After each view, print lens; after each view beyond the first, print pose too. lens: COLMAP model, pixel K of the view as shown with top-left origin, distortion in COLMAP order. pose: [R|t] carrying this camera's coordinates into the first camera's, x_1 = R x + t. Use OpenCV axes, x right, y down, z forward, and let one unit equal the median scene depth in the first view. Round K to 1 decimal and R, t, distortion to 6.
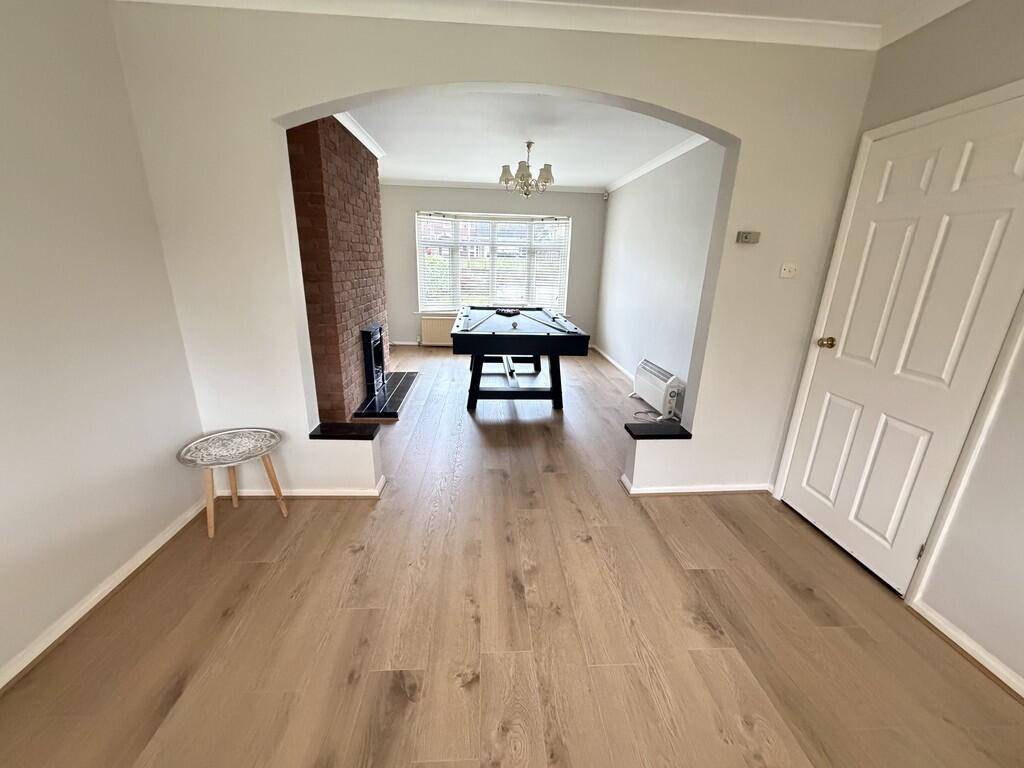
lens RADIAL K [[406.1, 0, 508.3], [0, 406.1, 383.0], [0, 0, 1]] dist [-0.000108, -0.000106]
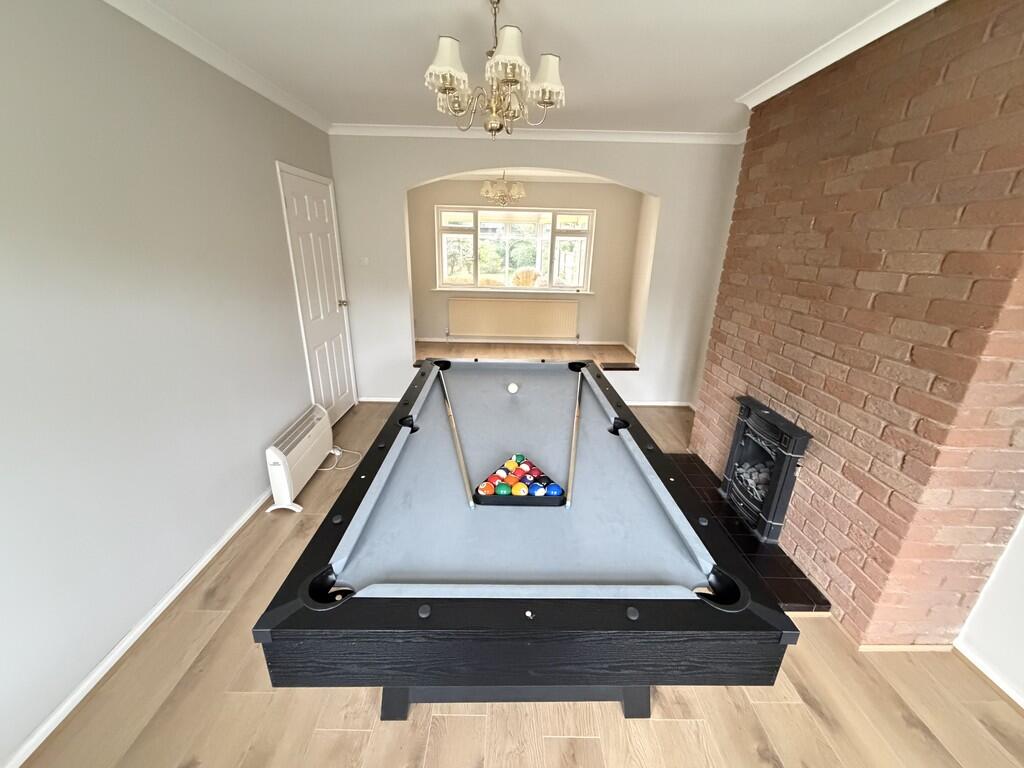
lens RADIAL K [[406.1, 0, 508.3], [0, 406.1, 383.0], [0, 0, 1]] dist [-0.000108, -0.000106]
pose [[-0.997531, -0.060930, 0.034922, 0.003139], [-0.028477, 0.805483, 0.591934, -0.534034], [-0.064196, 0.589478, -0.805230, 1.578464]]
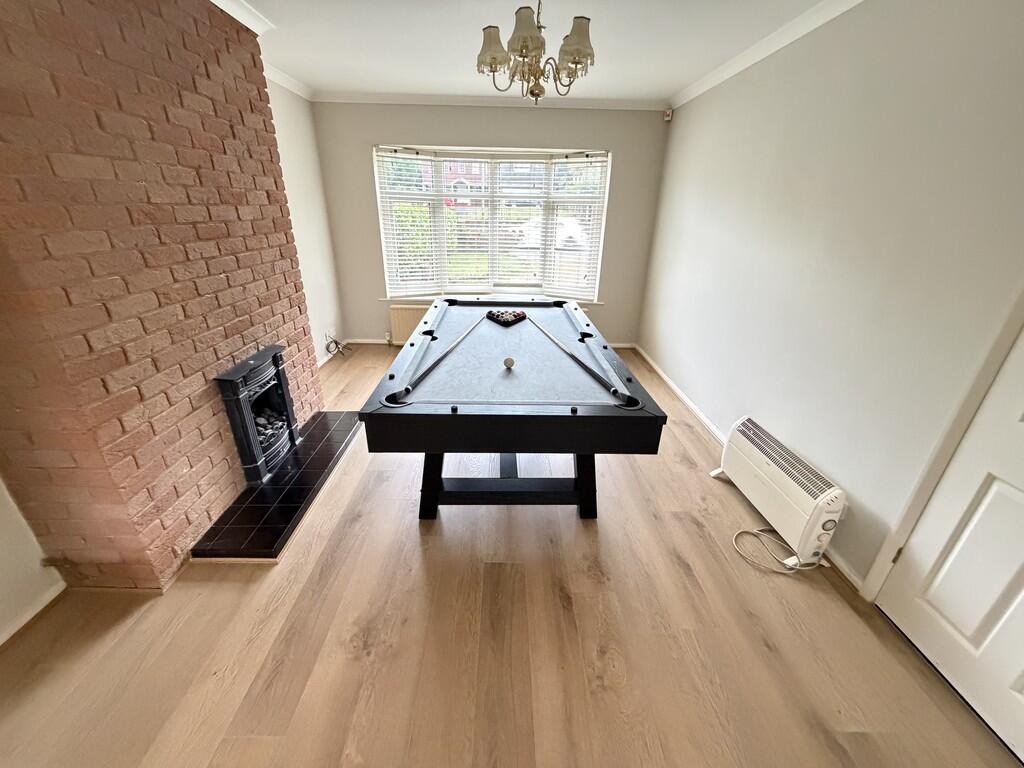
lens RADIAL K [[406.1, 0, 508.3], [0, 406.1, 383.0], [0, 0, 1]] dist [-0.000108, -0.000106]
pose [[0.998817, 0.012036, -0.047109, 0.043011], [-0.006638, 0.993562, 0.113099, -0.190230], [0.048167, -0.112652, 0.992466, 0.513446]]
